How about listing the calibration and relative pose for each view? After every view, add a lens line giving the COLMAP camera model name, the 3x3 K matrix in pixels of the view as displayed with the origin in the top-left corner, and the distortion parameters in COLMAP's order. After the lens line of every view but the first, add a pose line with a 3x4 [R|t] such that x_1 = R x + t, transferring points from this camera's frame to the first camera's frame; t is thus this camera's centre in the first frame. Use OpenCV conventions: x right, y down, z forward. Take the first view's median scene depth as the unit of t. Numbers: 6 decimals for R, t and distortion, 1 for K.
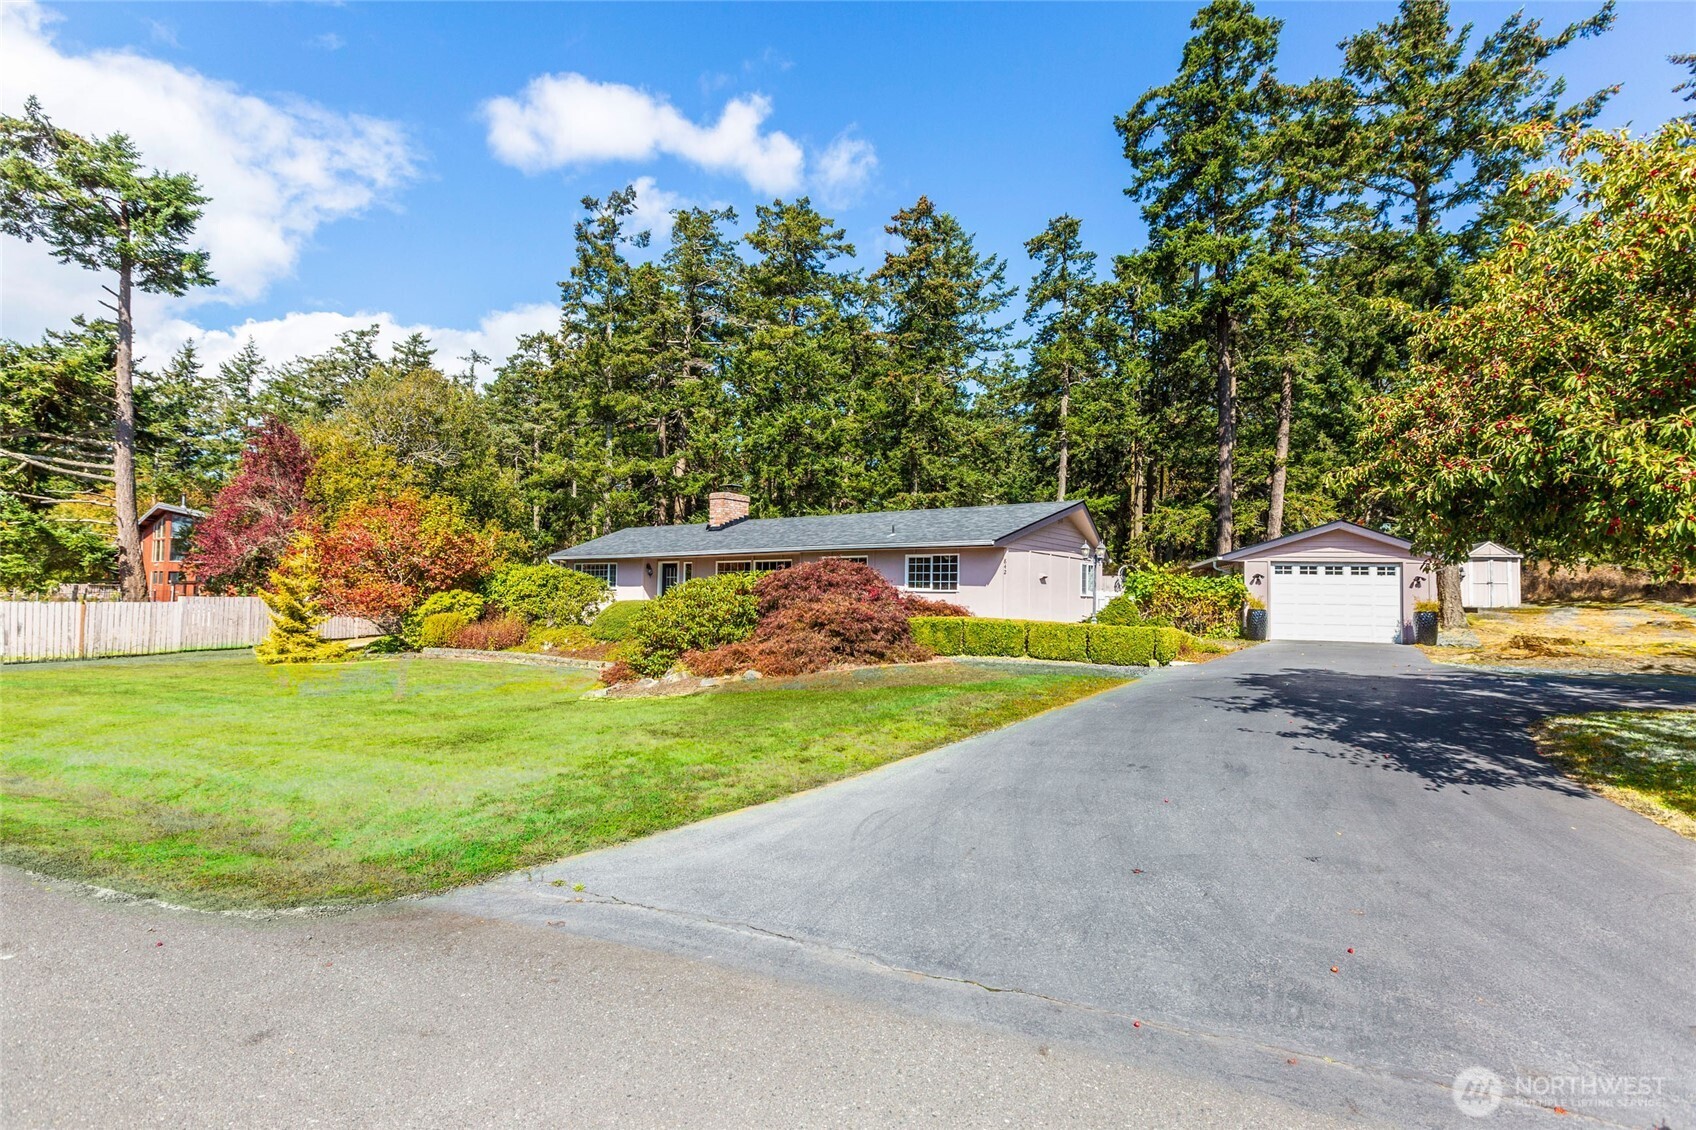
lens RADIAL K [[772.4, 0, 856.2], [0, 772.4, 567.2], [0, 0, 1]] dist [-0.001682, 0.000395]
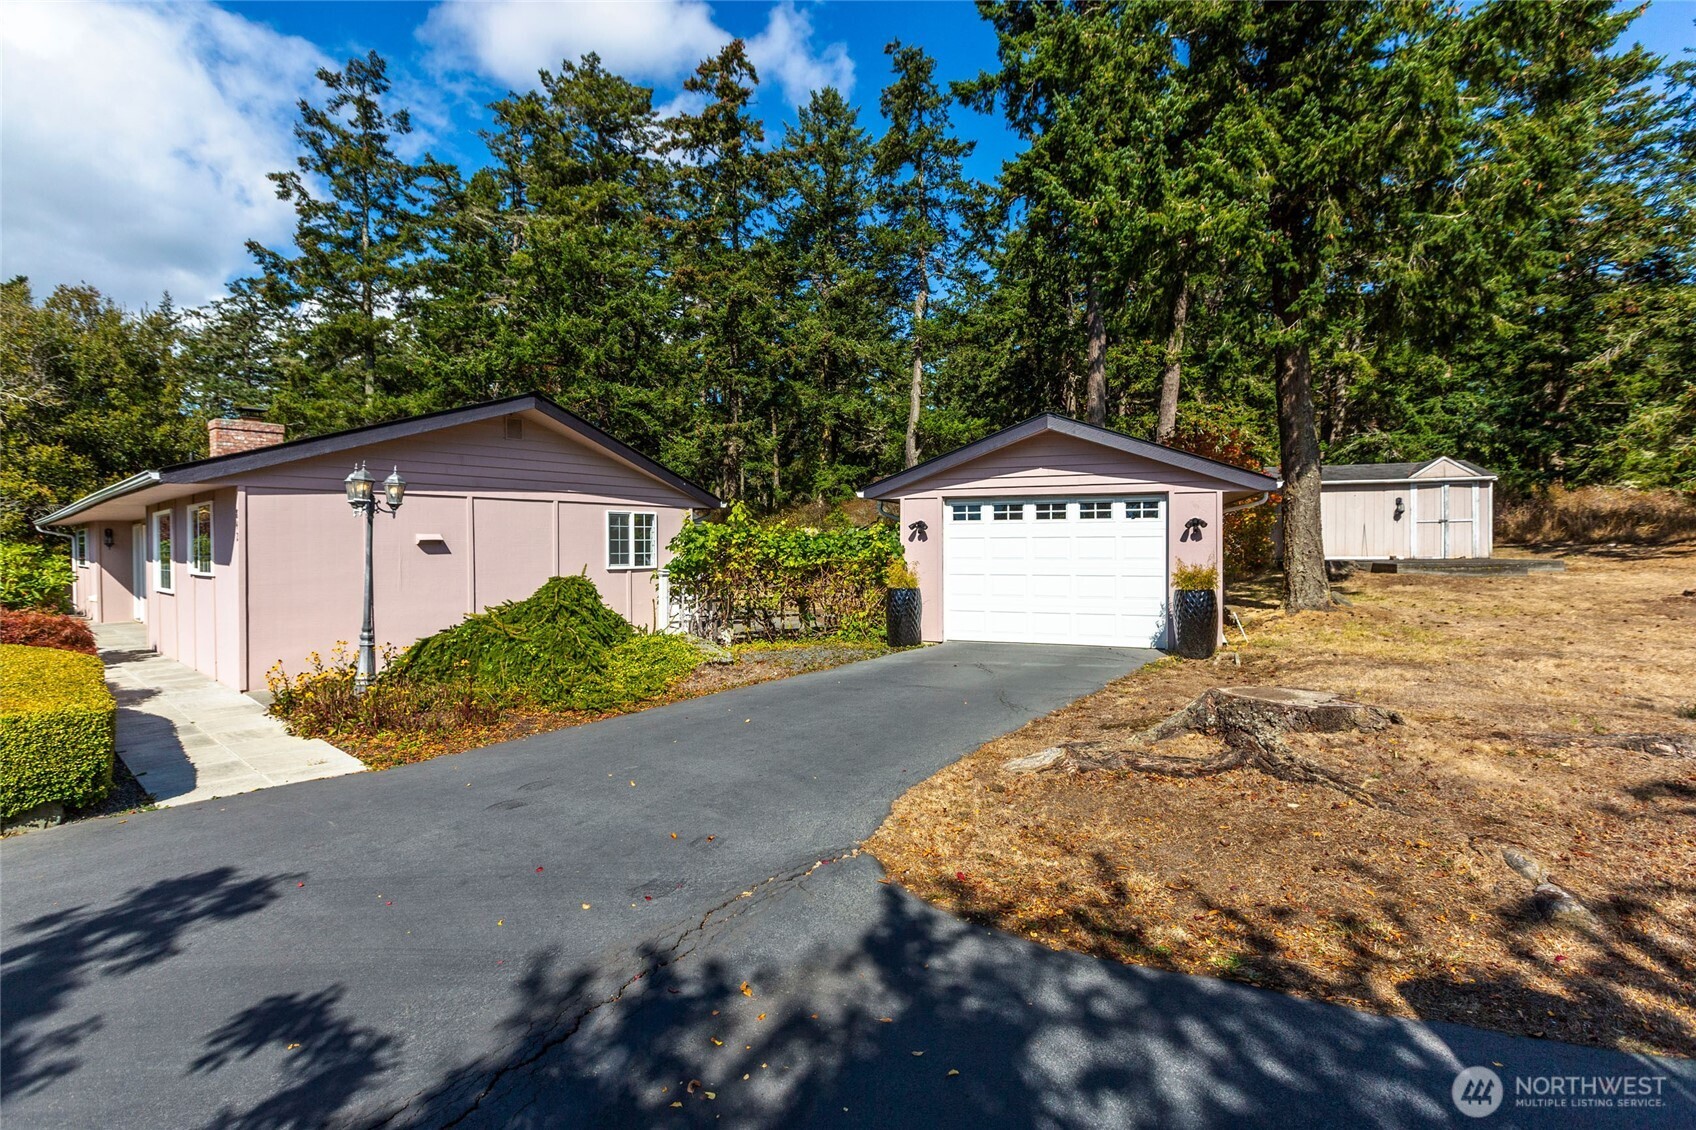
lens RADIAL K [[772.4, 0, 841.3], [0, 772.4, 554.2], [0, 0, 1]] dist [-0.001682, 0.000395]
pose [[0.997700, -0.025296, -0.062885, 0.366230], [0.028306, 0.998473, 0.047447, 0.003237], [0.061589, -0.049118, 0.996892, 0.332758]]
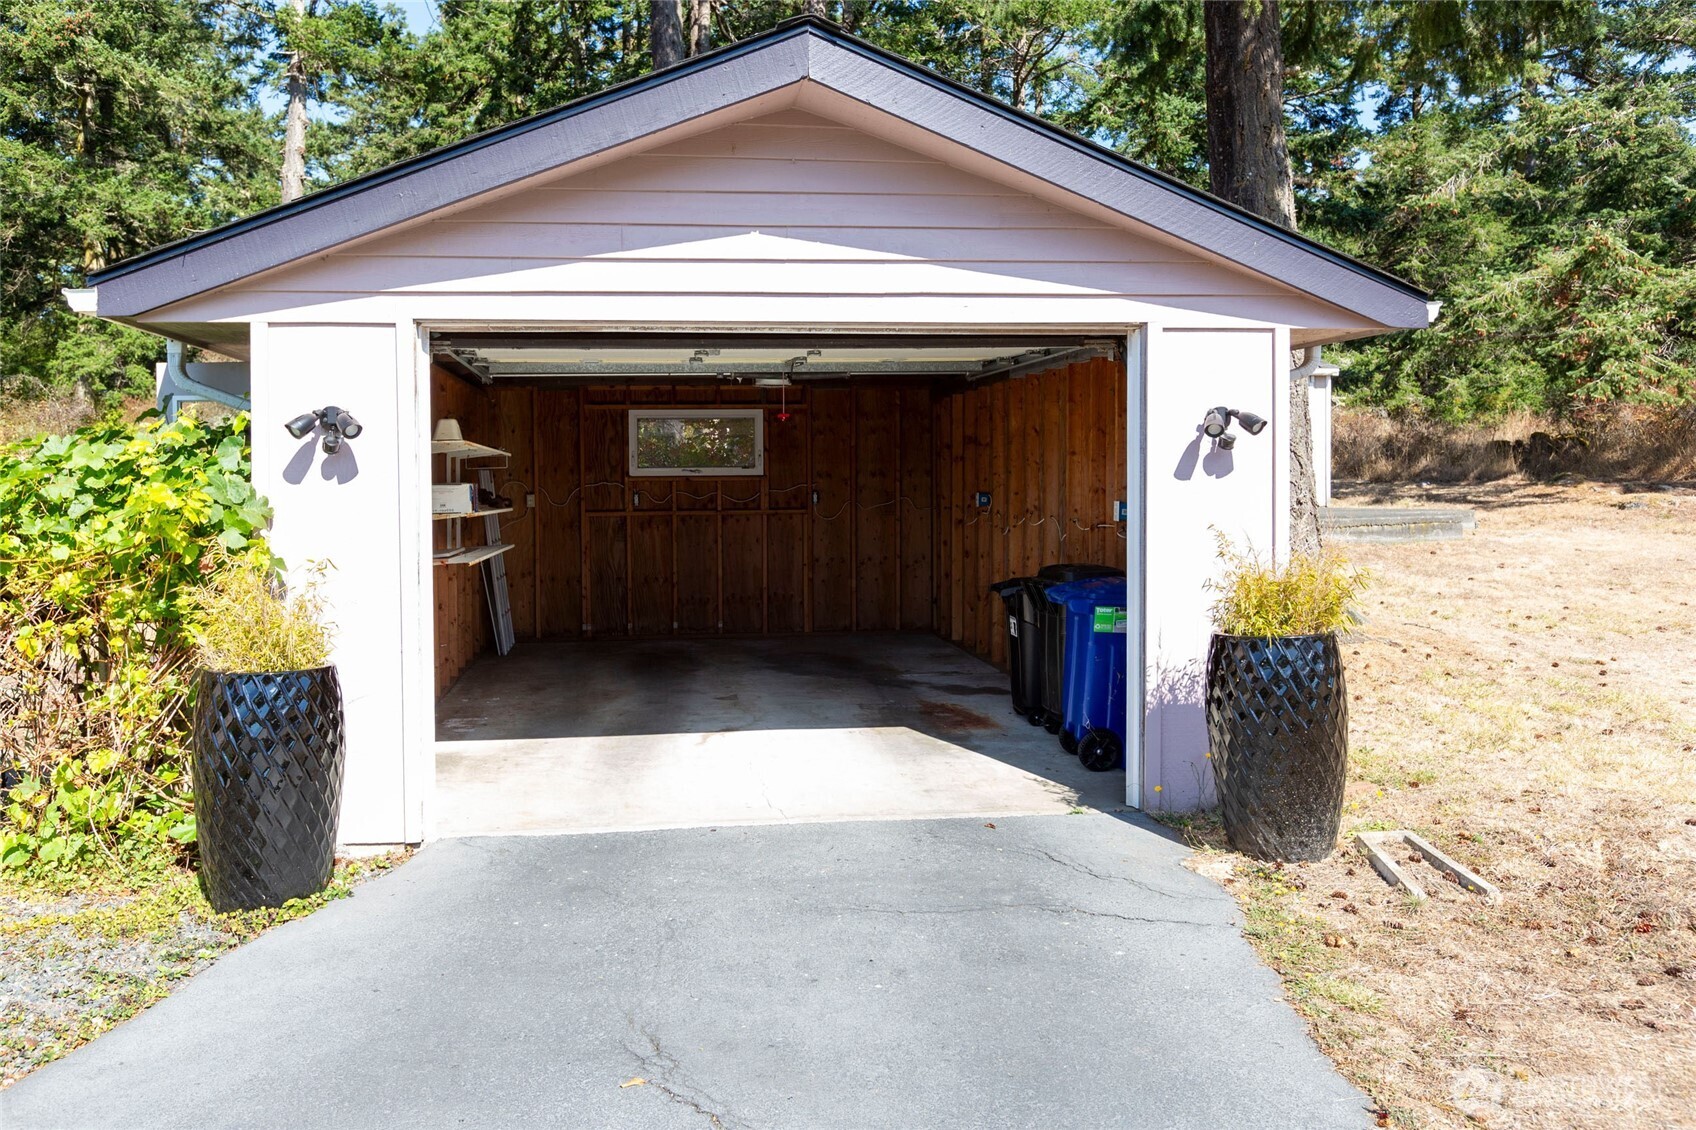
lens RADIAL K [[1252.0, 0, 798.5], [0, 1252.0, 480.3], [0, 0, 1]] dist [0.006042, 0.002868]
pose [[0.913296, -0.032981, 0.405959, 0.370153], [0.017295, 0.998957, 0.042248, 0.010259], [-0.406929, -0.031564, 0.912914, 0.549539]]
